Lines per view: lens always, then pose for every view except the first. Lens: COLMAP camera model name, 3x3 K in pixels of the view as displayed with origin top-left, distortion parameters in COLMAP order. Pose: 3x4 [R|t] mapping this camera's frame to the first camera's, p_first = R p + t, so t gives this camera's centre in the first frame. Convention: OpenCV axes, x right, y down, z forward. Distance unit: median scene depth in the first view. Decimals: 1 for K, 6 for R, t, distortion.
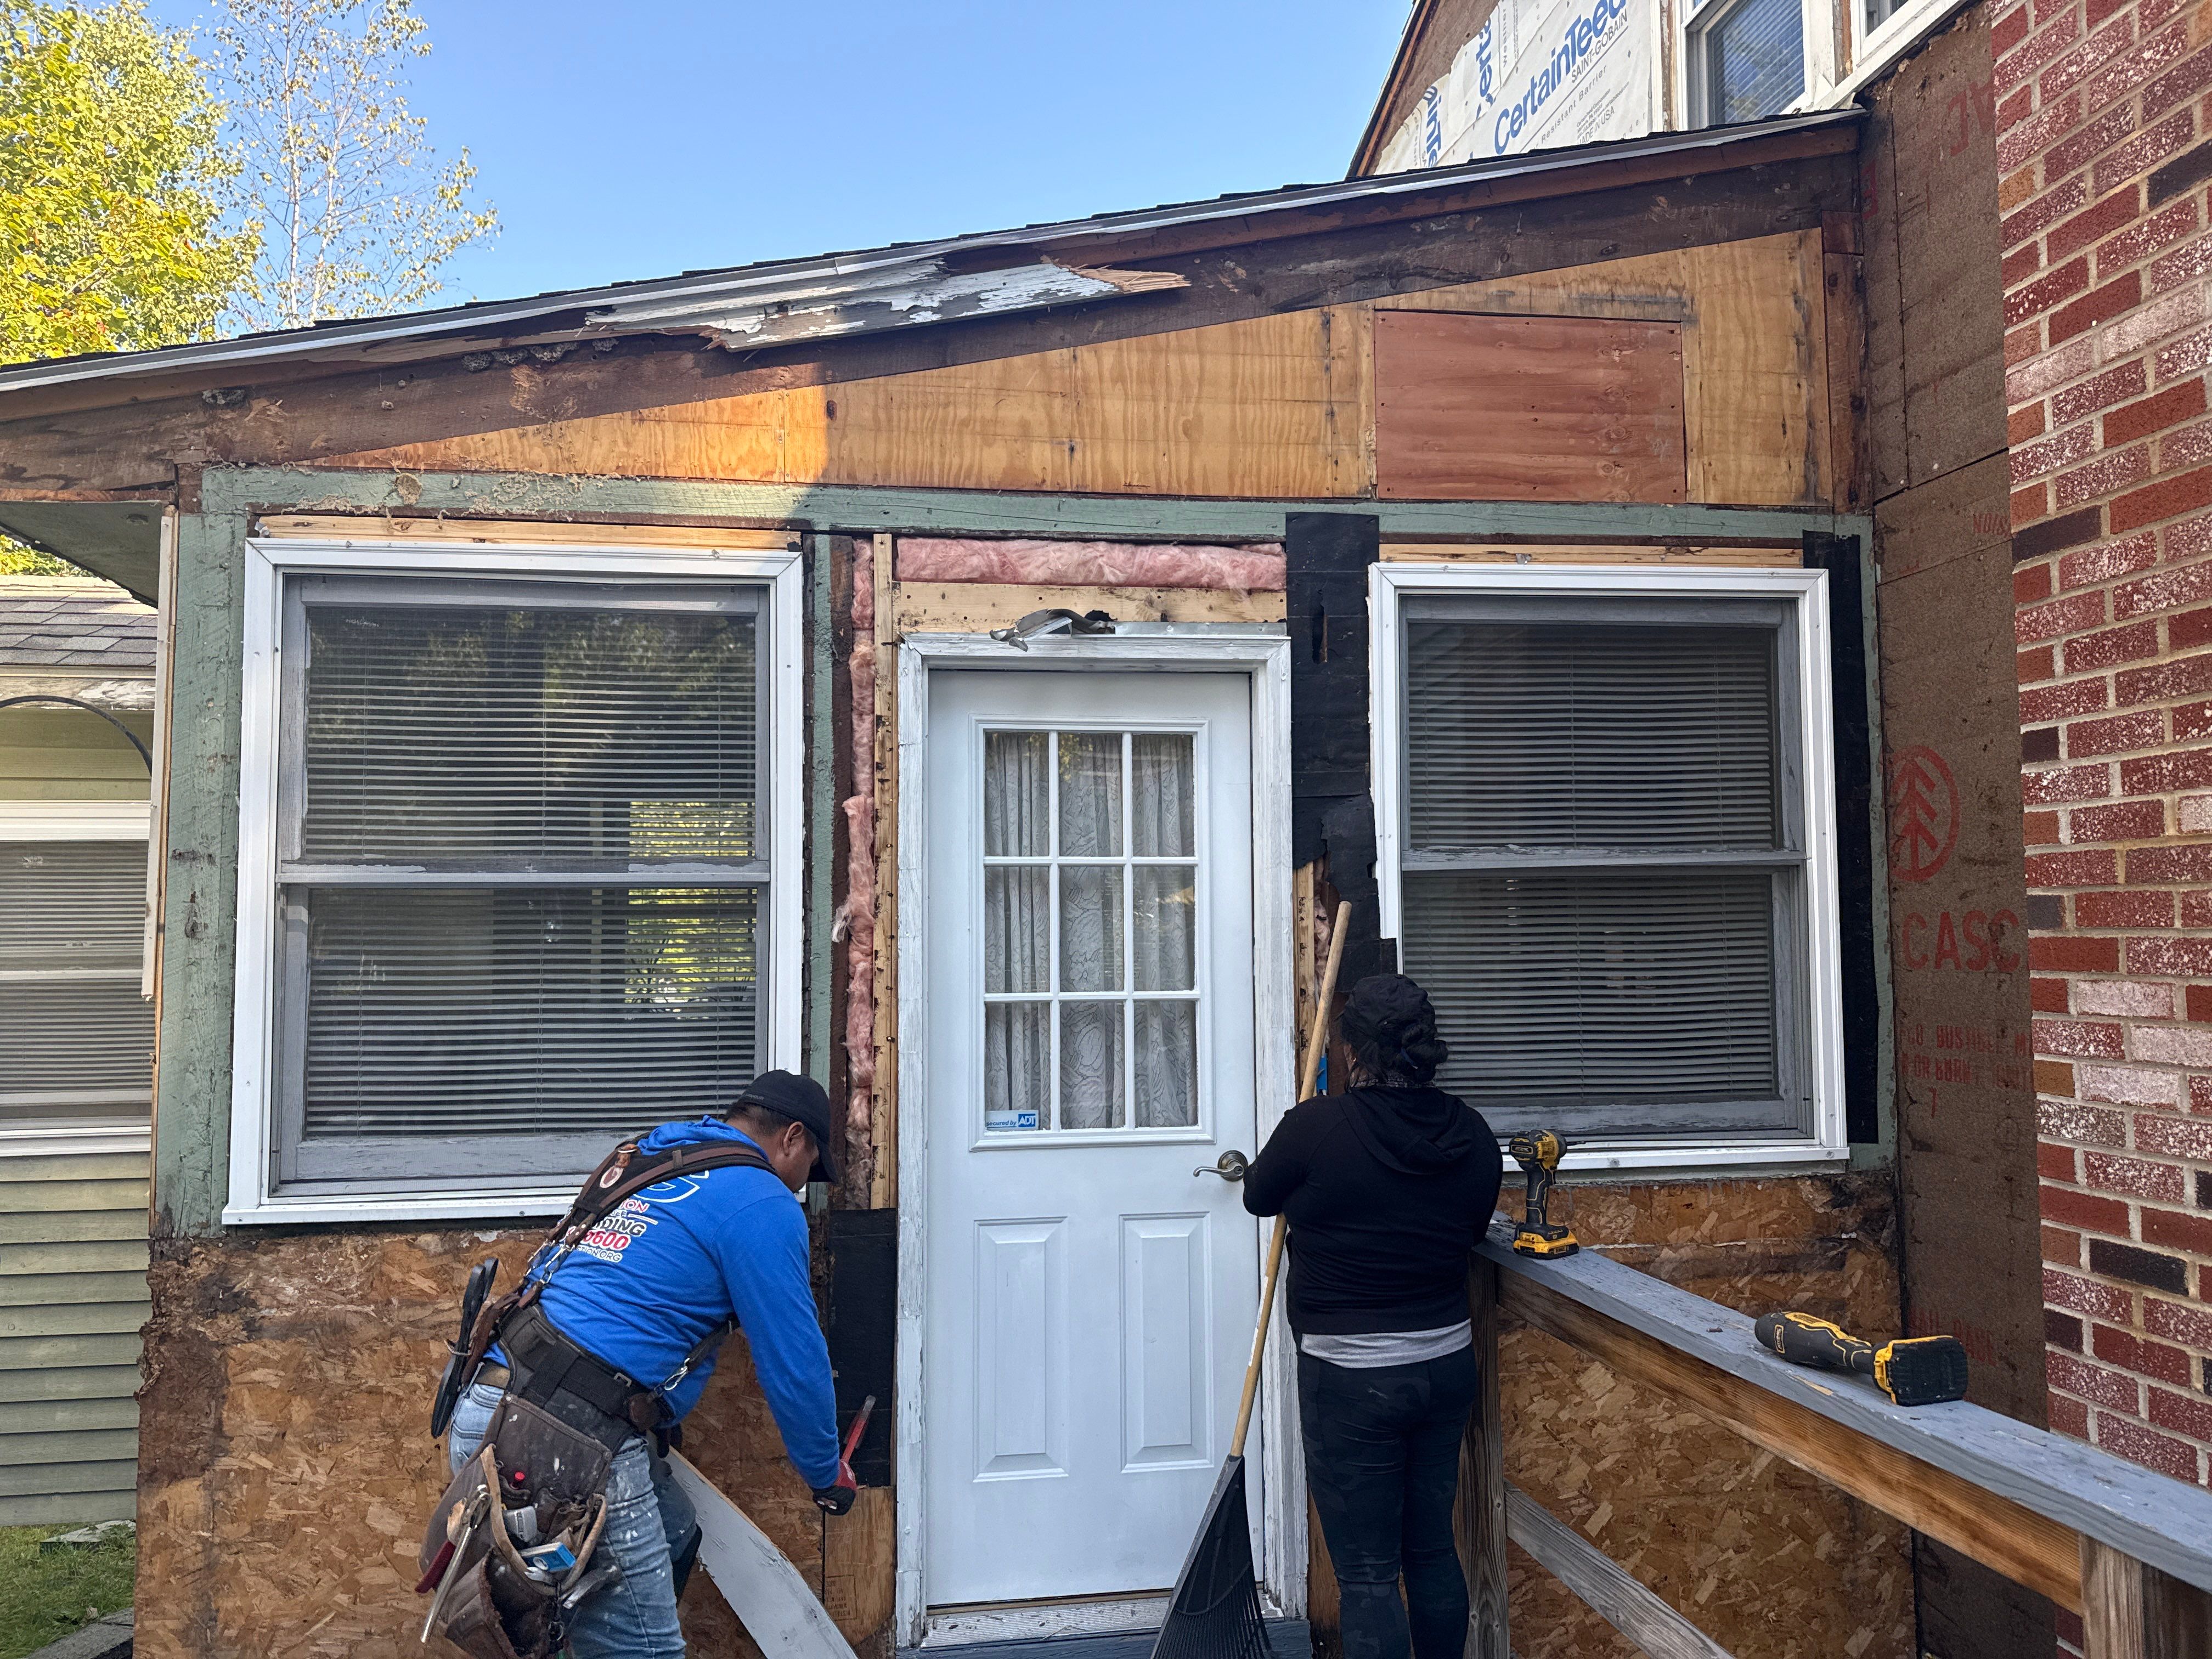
lens RADIAL K [[1585.8, 0, 1106.0], [0, 1585.8, 829.5], [0, 0, 1]] dist [0.010983, -0.008114]
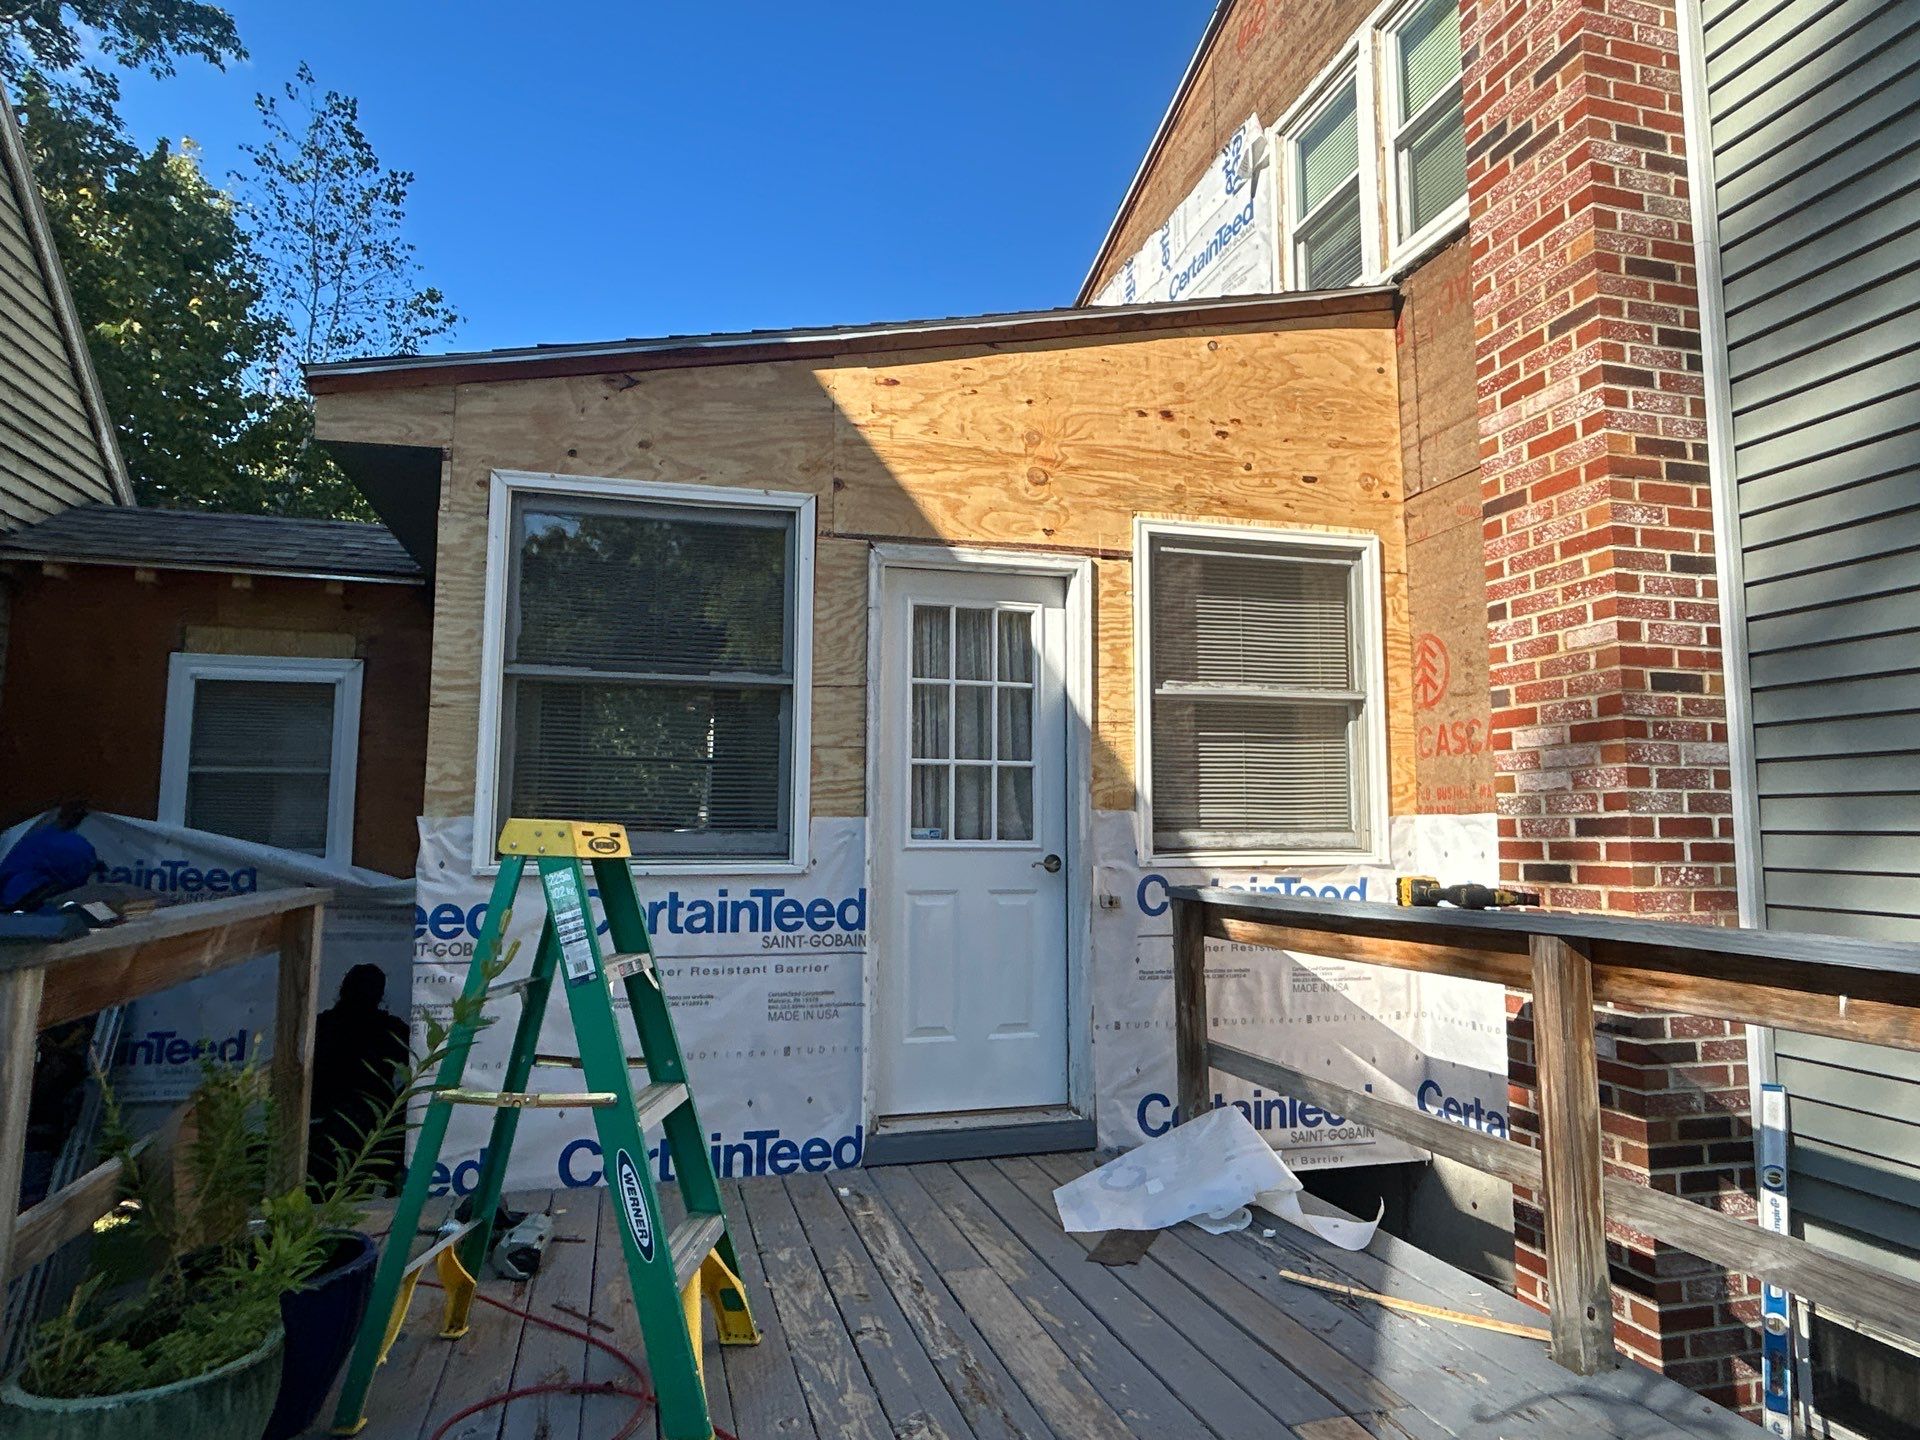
lens RADIAL K [[1152.2, 0, 960.0], [0, 1152.2, 720.0], [0, 0, 1]] dist [0.005632, 0.001380]
pose [[0.992620, 0.022809, 0.119100, -0.225311], [-0.017003, 0.998627, -0.049538, 0.159002], [-0.120067, 0.047148, 0.991646, -0.306288]]
